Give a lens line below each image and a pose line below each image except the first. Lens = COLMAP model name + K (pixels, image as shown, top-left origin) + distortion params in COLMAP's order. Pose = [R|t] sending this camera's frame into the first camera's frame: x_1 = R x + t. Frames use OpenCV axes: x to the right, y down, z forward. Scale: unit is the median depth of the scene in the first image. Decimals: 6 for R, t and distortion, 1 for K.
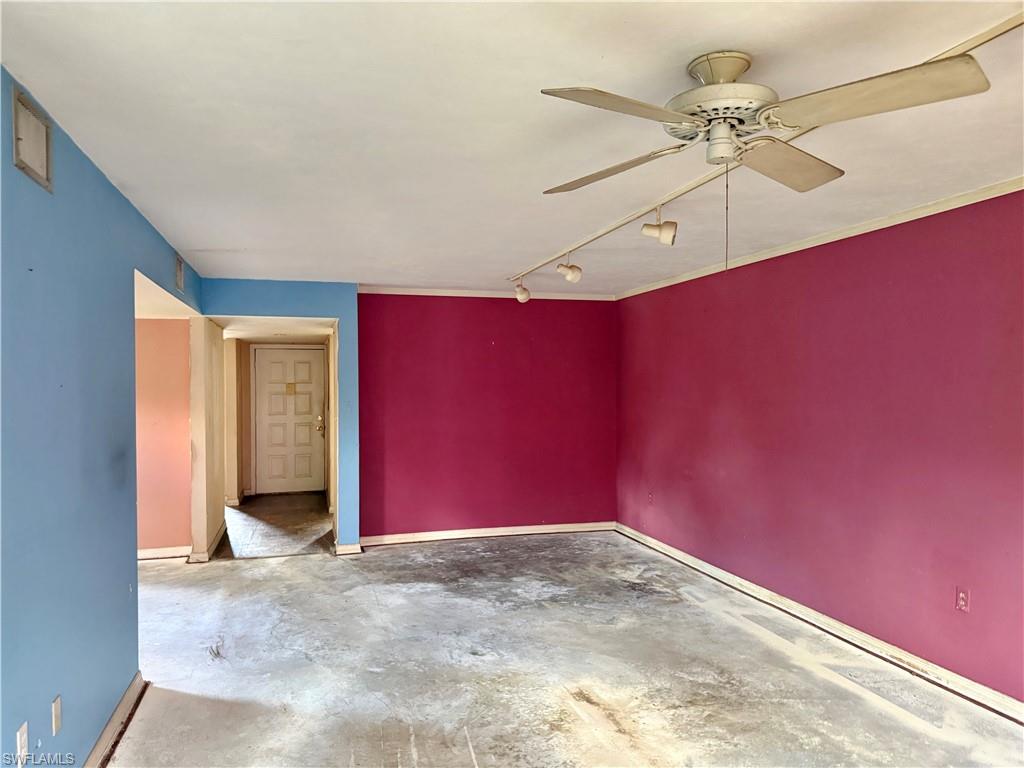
lens RADIAL K [[729.6, 0, 512.0], [0, 729.6, 384.0], [0, 0, 1]] dist [0.052264, -0.005099]
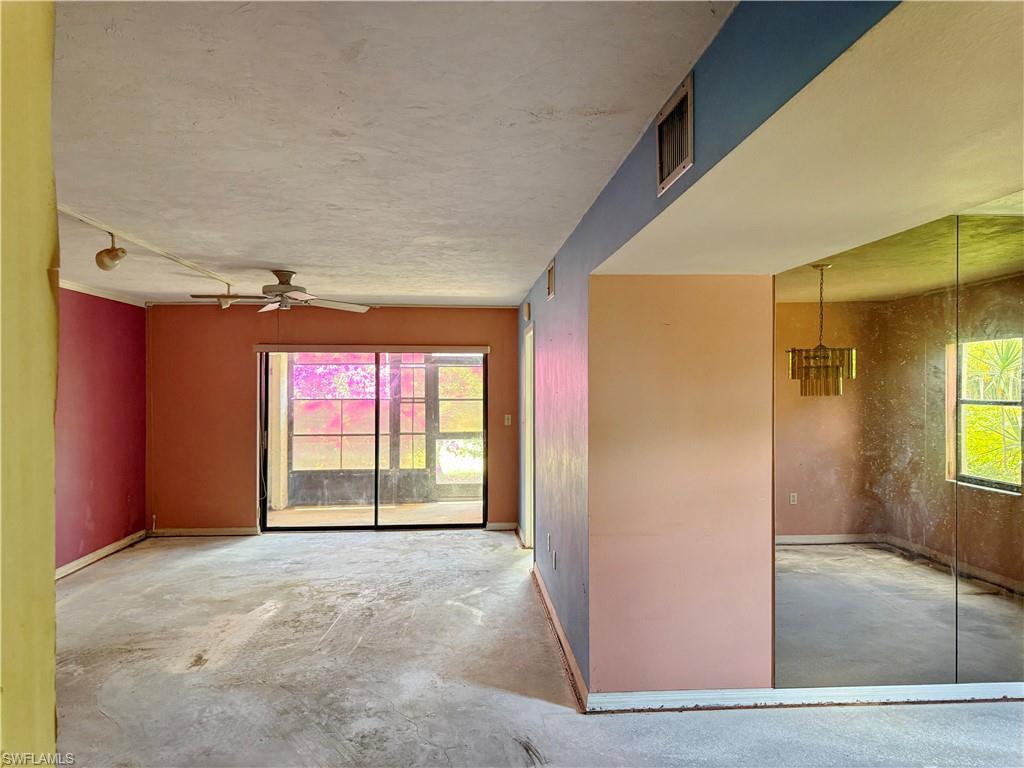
lens RADIAL K [[729.6, 0, 512.0], [0, 729.6, 384.0], [0, 0, 1]] dist [0.052264, -0.005099]
pose [[-0.978577, 0.010355, 0.205620, -0.625960], [0.009622, 0.999943, -0.004562, -0.005965], [-0.205656, -0.002486, -0.978621, 2.014598]]
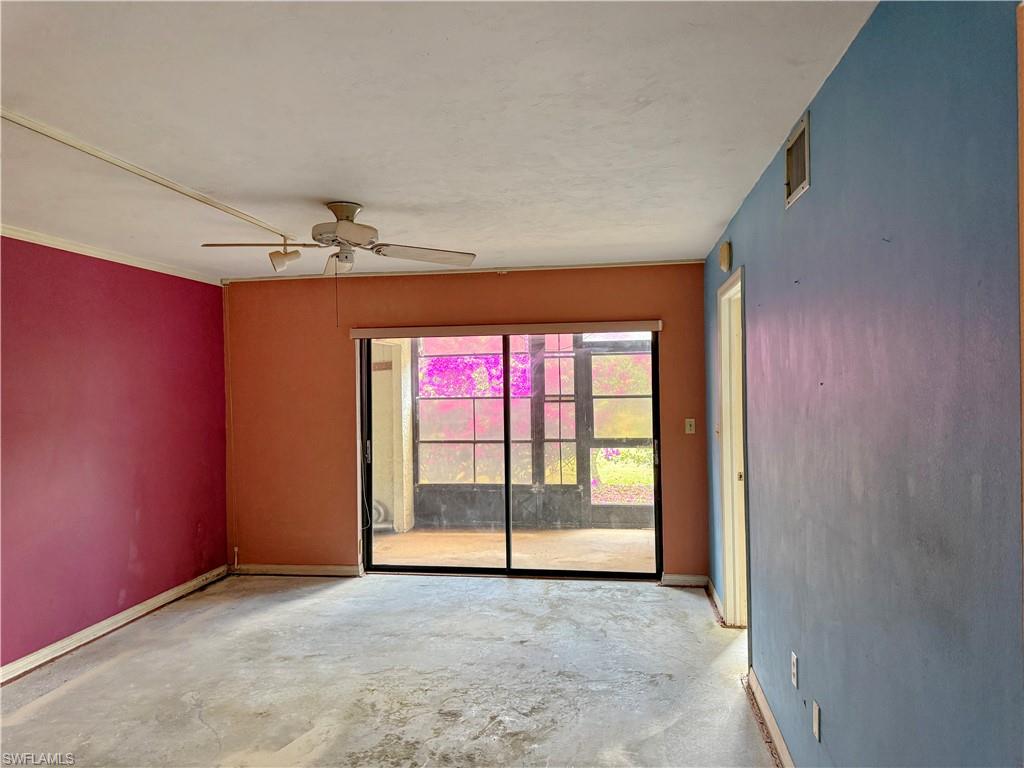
lens RADIAL K [[729.6, 0, 512.0], [0, 729.6, 384.0], [0, 0, 1]] dist [0.052264, -0.005099]
pose [[-0.910022, 0.023760, 0.413879, -0.463041], [0.025000, 0.999685, -0.002422, -0.001310], [-0.413806, 0.008143, -0.910329, 1.434151]]
